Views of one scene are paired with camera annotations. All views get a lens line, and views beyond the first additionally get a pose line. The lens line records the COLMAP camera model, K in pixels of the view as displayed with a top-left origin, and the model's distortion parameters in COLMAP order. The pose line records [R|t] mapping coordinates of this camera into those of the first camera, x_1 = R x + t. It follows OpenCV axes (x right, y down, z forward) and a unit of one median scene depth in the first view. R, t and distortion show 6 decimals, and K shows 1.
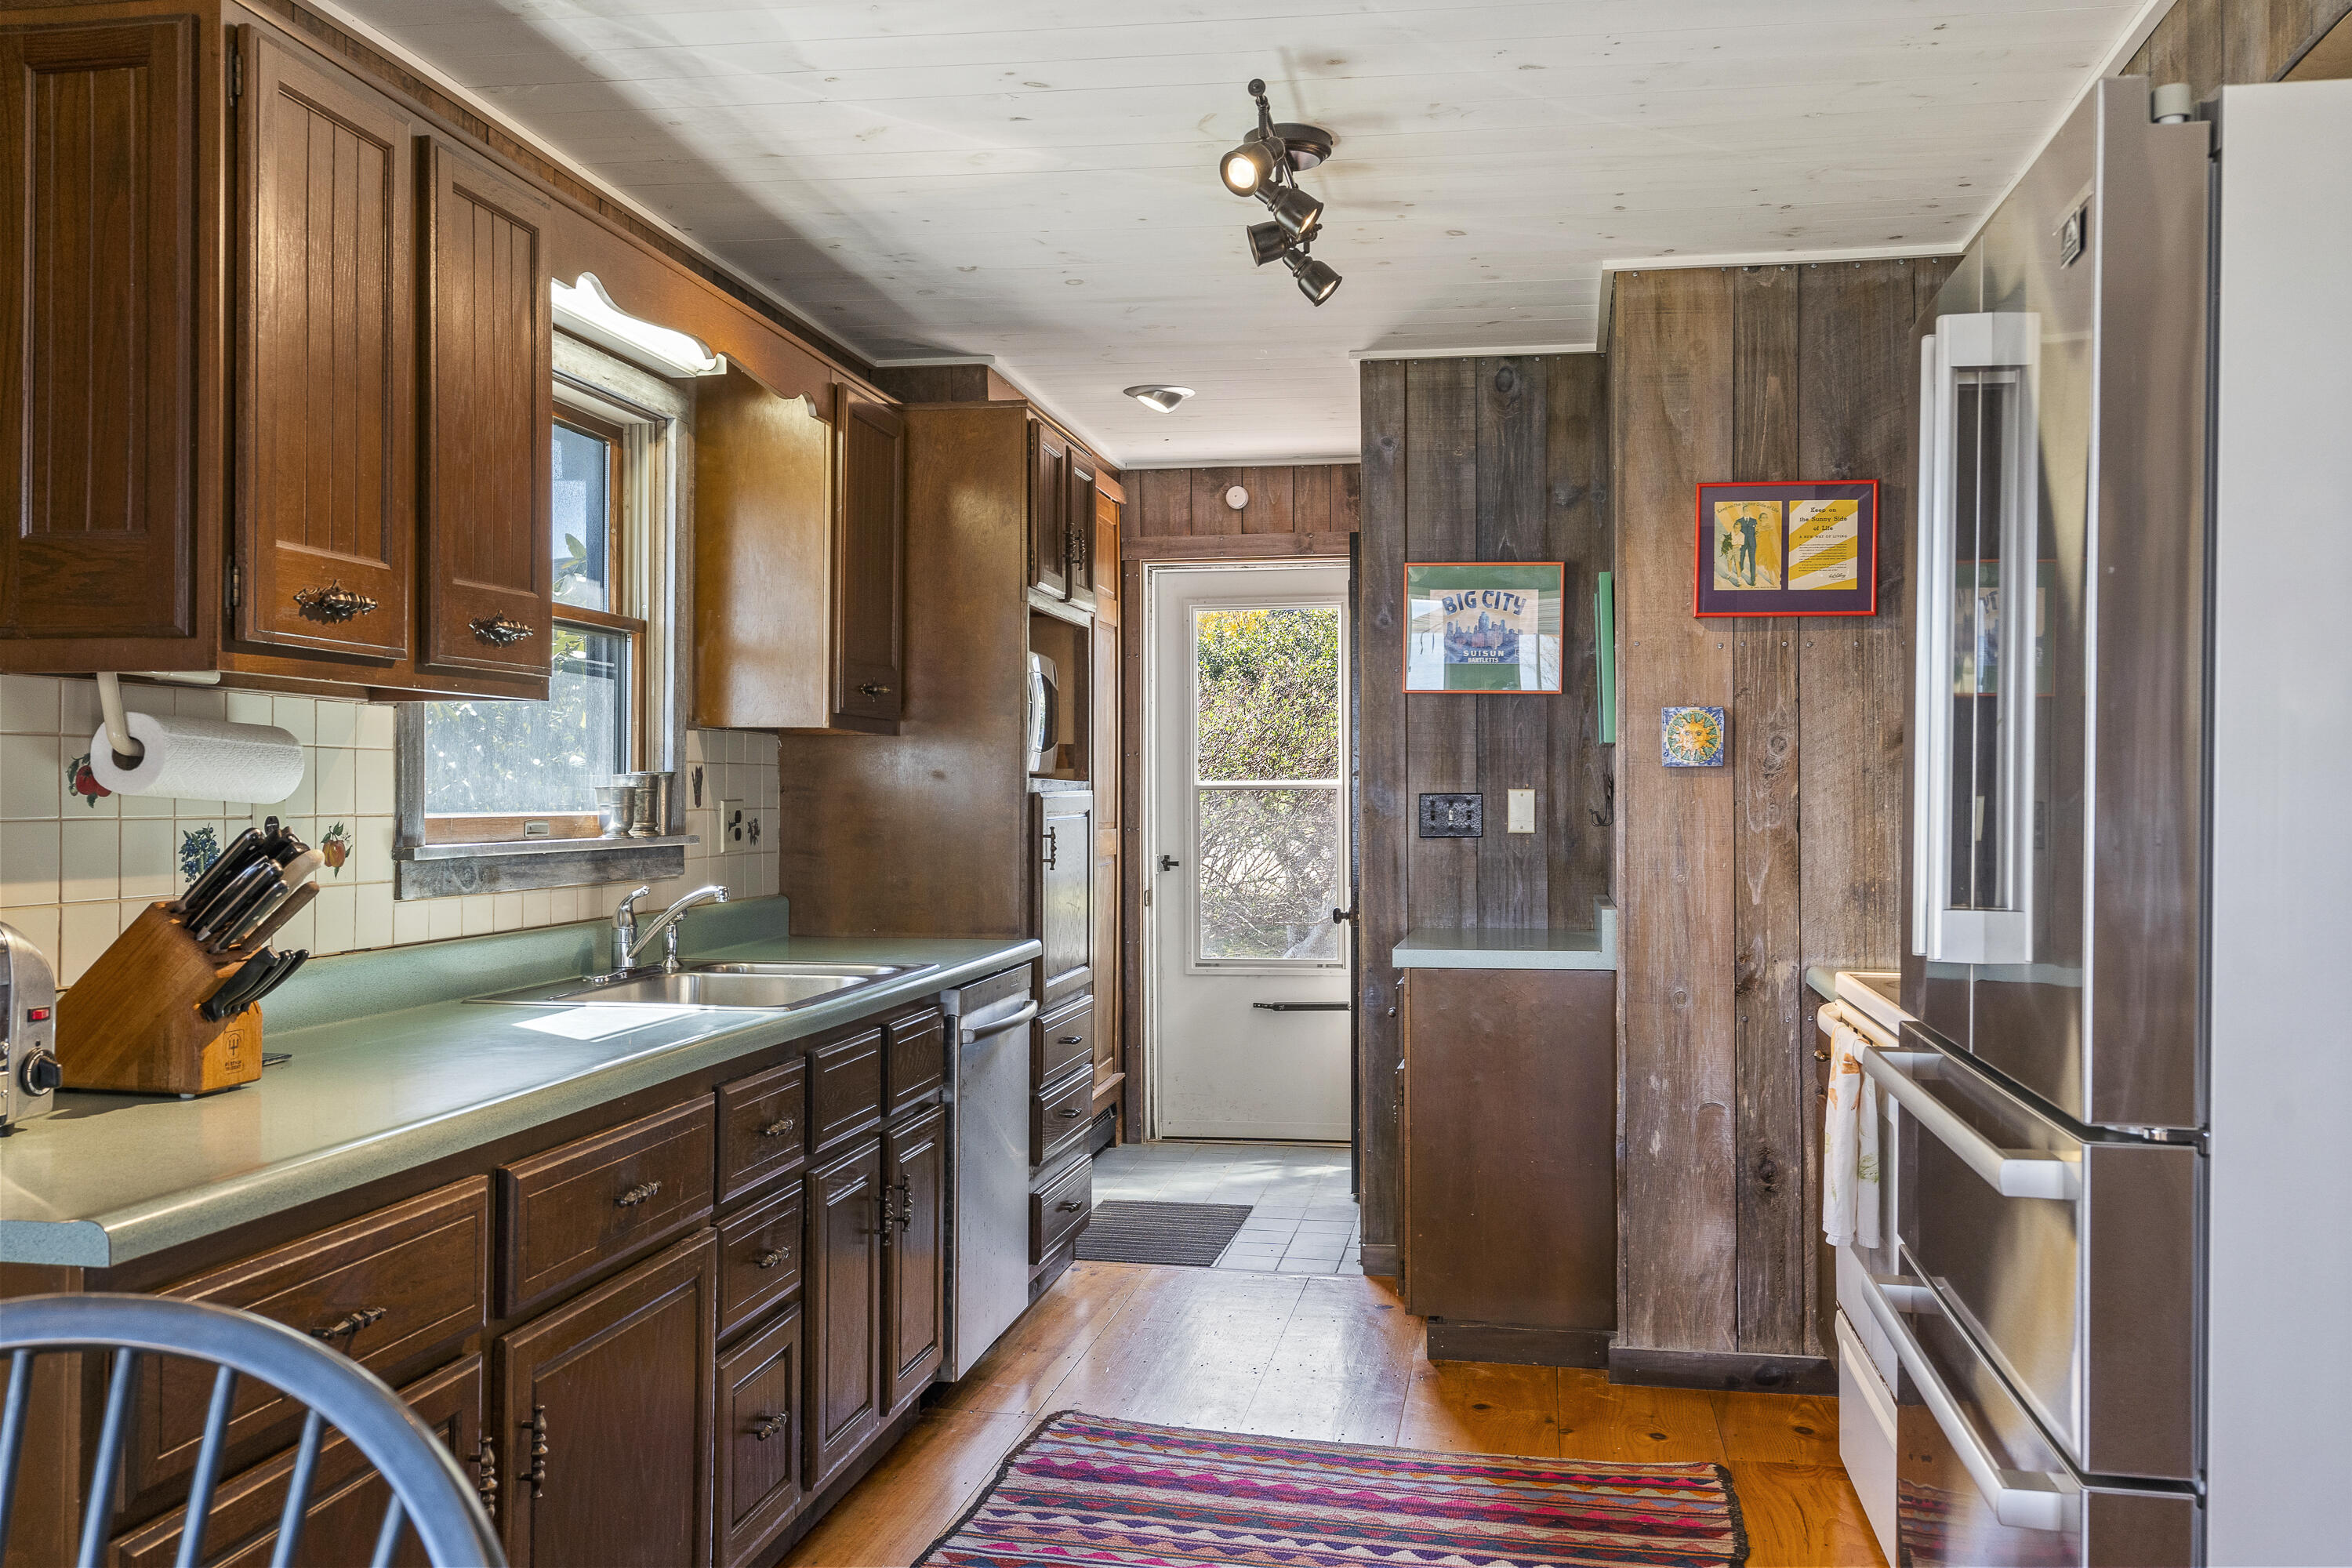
lens RADIAL K [[2016.5, 0, 1173.5], [0, 2016.5, 787.4], [0, 0, 1]] dist [0.010968, 0.003483]
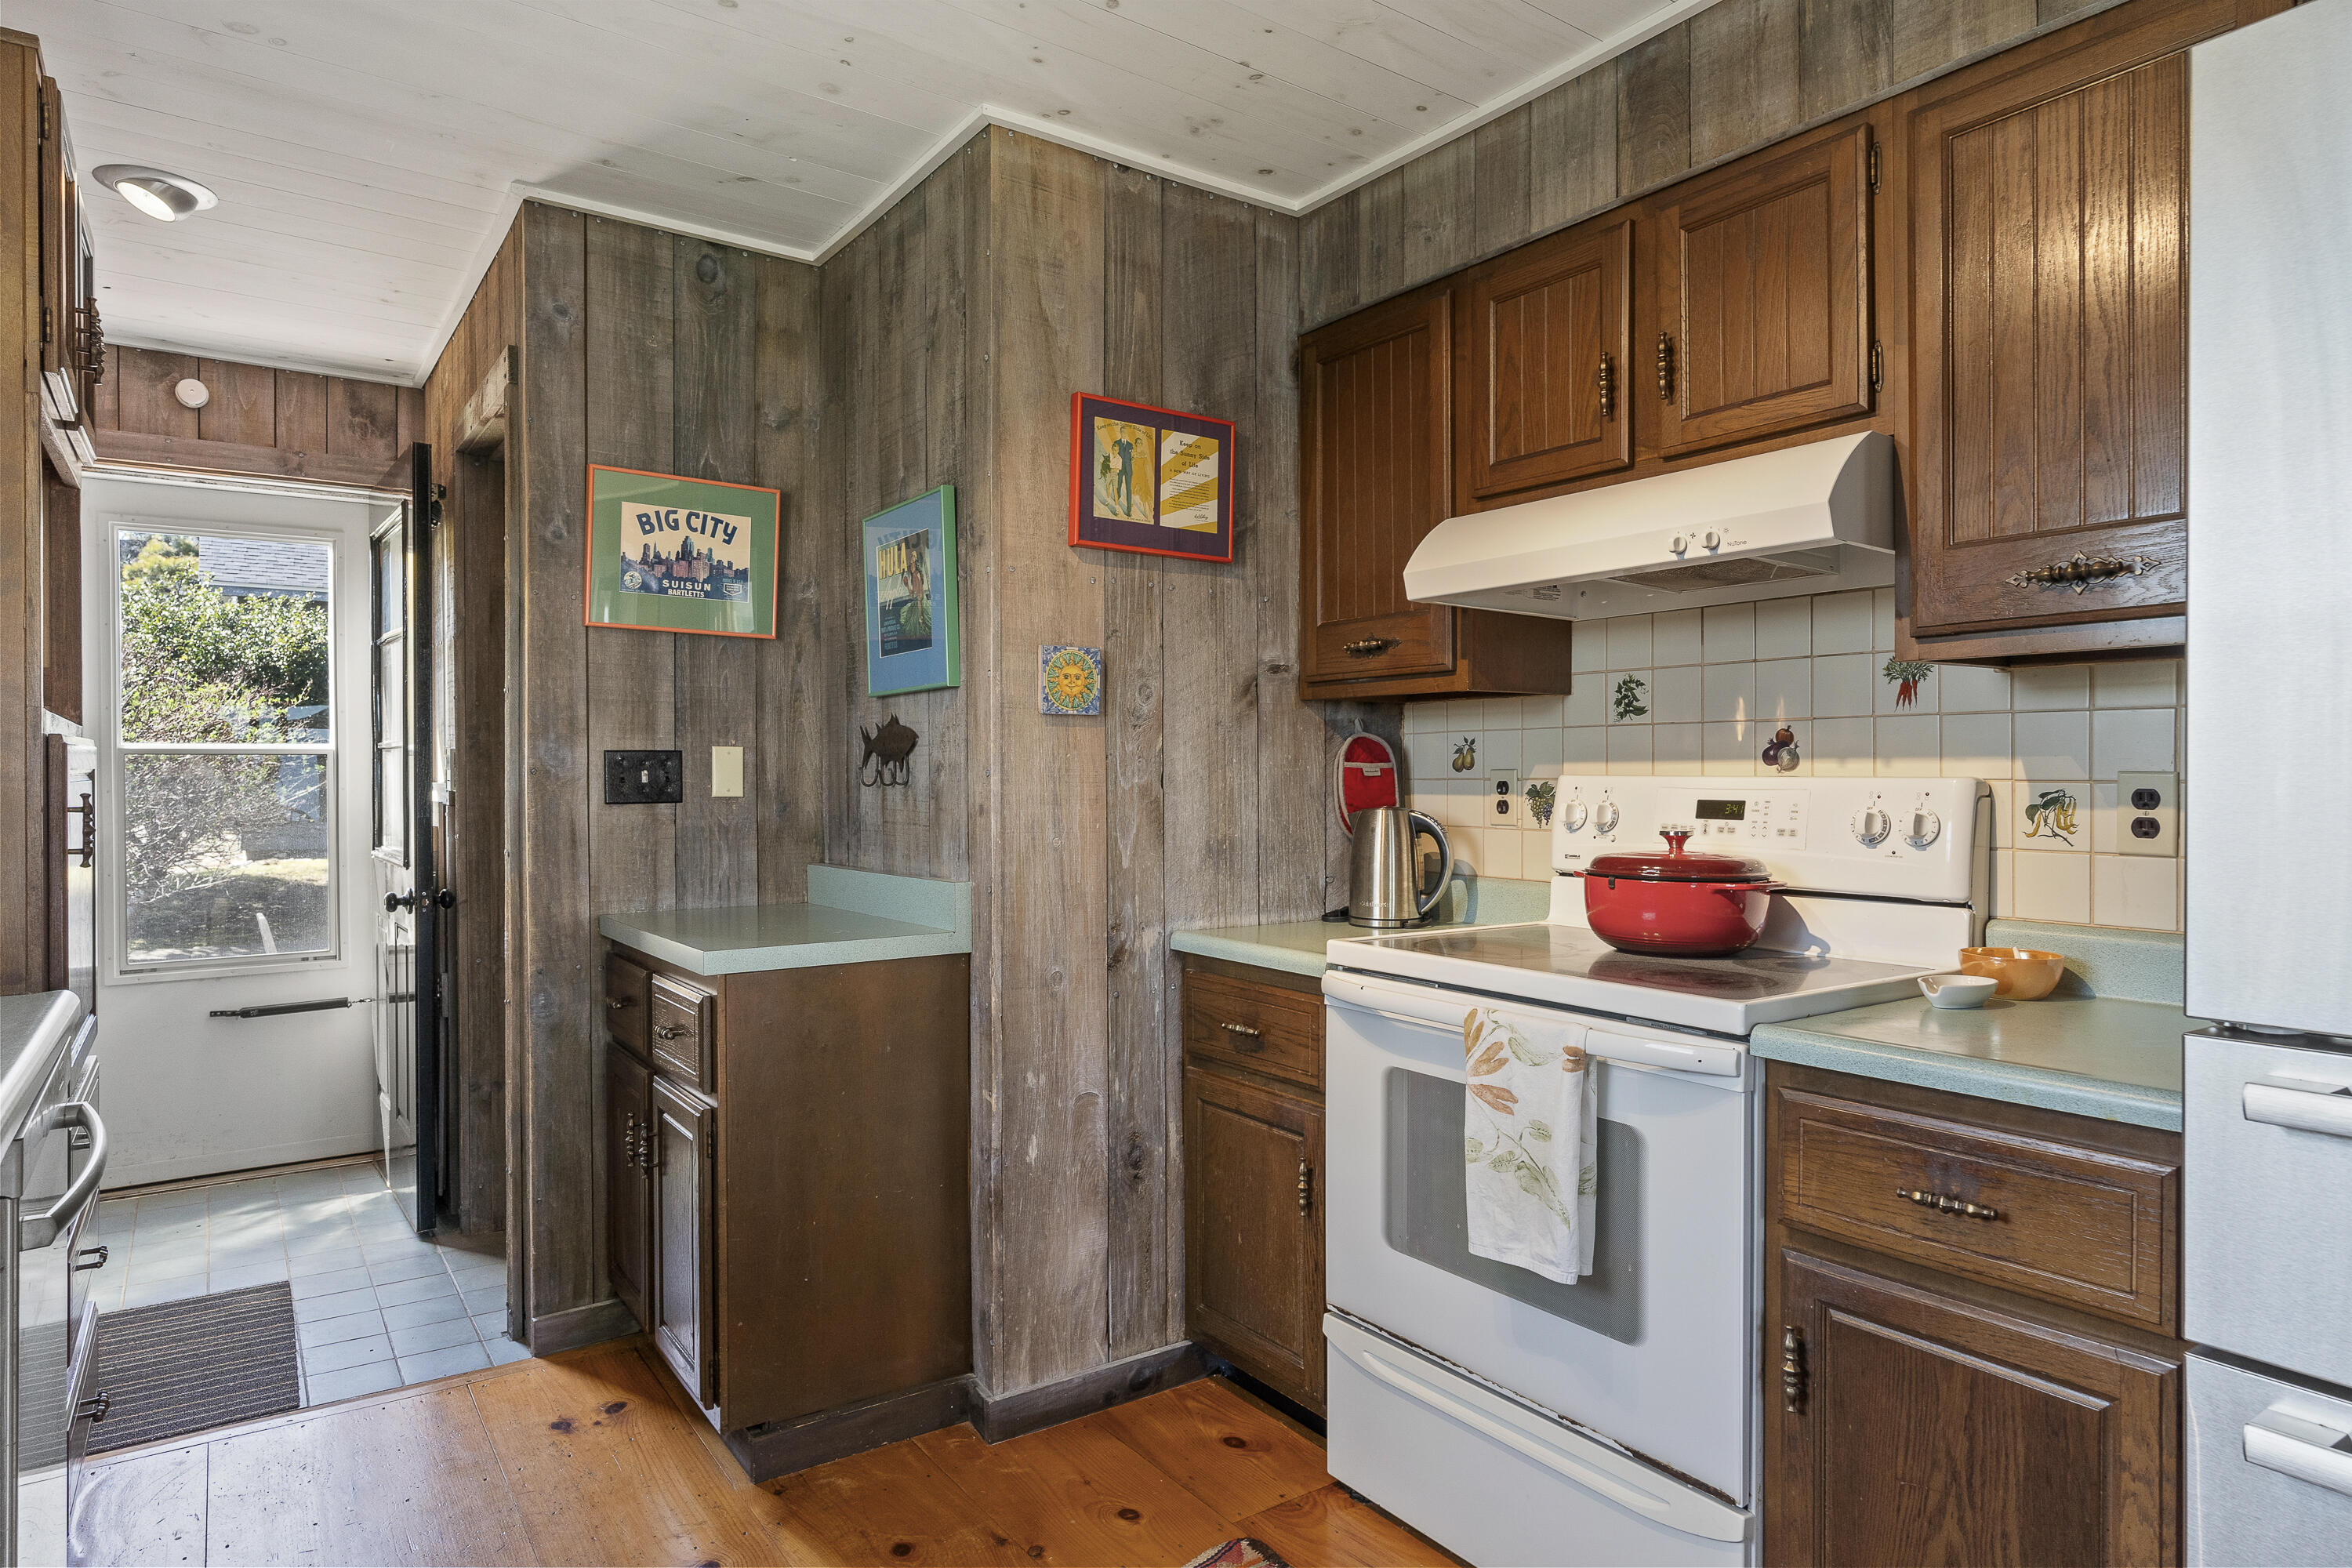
lens RADIAL K [[1354.7, 0, 1176.0], [0, 1354.7, 782.3], [0, 0, 1]] dist [-0.005723, 0.003996]
pose [[0.701073, -0.005127, 0.713071, -0.130347], [0.000347, 0.999976, 0.006848, 0.015067], [-0.713090, -0.004554, 0.701058, 0.549725]]
